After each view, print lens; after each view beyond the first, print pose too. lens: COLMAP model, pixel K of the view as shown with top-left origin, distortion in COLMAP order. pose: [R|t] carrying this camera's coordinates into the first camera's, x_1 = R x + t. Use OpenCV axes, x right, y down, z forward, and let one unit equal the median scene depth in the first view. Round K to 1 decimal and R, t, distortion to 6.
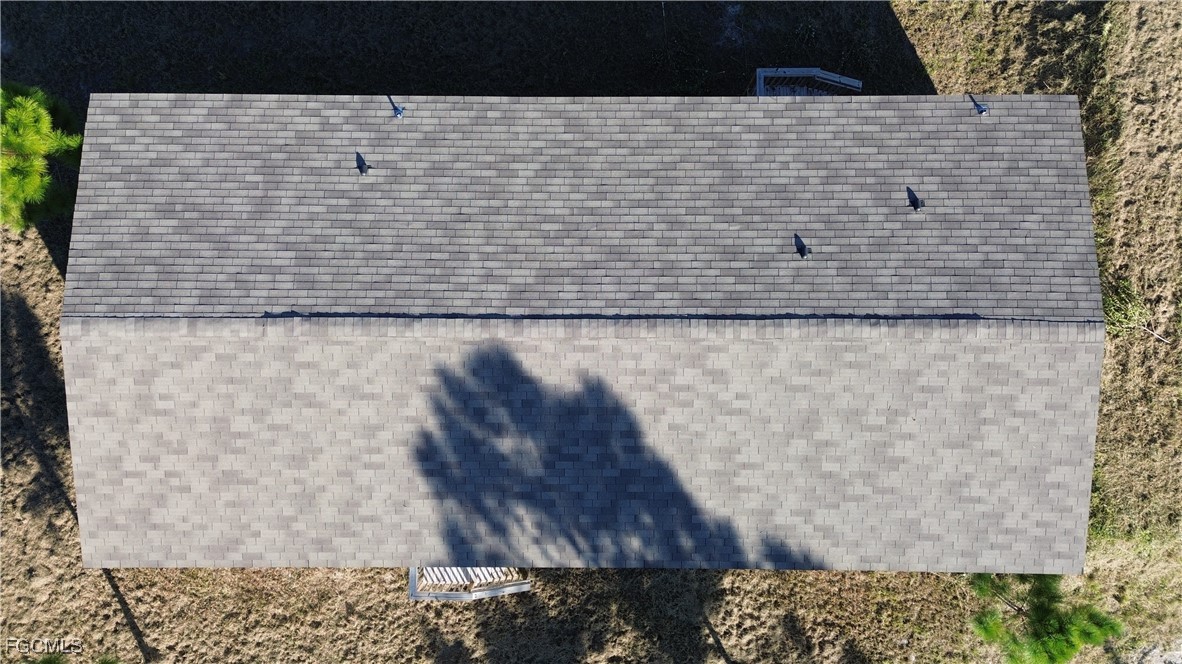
lens RADIAL K [[829.3, 0, 601.2], [0, 829.3, 338.0], [0, 0, 1]] dist [0.015619, -0.010685]
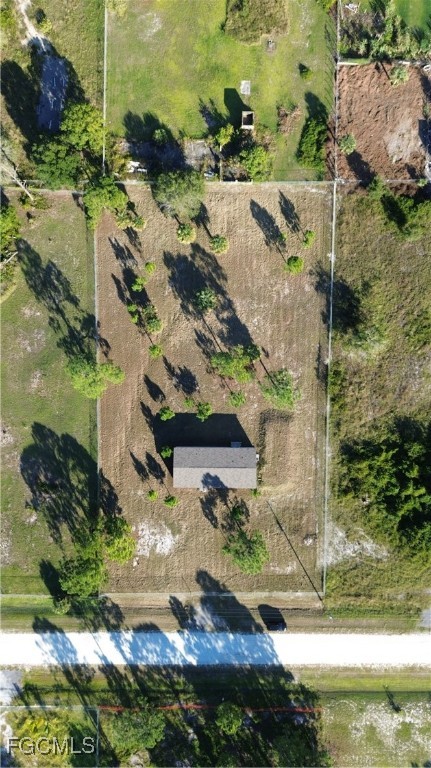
lens RADIAL K [[538.8, 0, 213.9], [0, 538.8, 382.0], [0, 0, 1]] dist [0.015619, -0.010685]
pose [[0.999792, 0.004065, -0.019962, 0.113064], [-0.004067, 0.999992, -0.000088, -1.305437], [0.019962, 0.000170, 0.999801, -6.875667]]
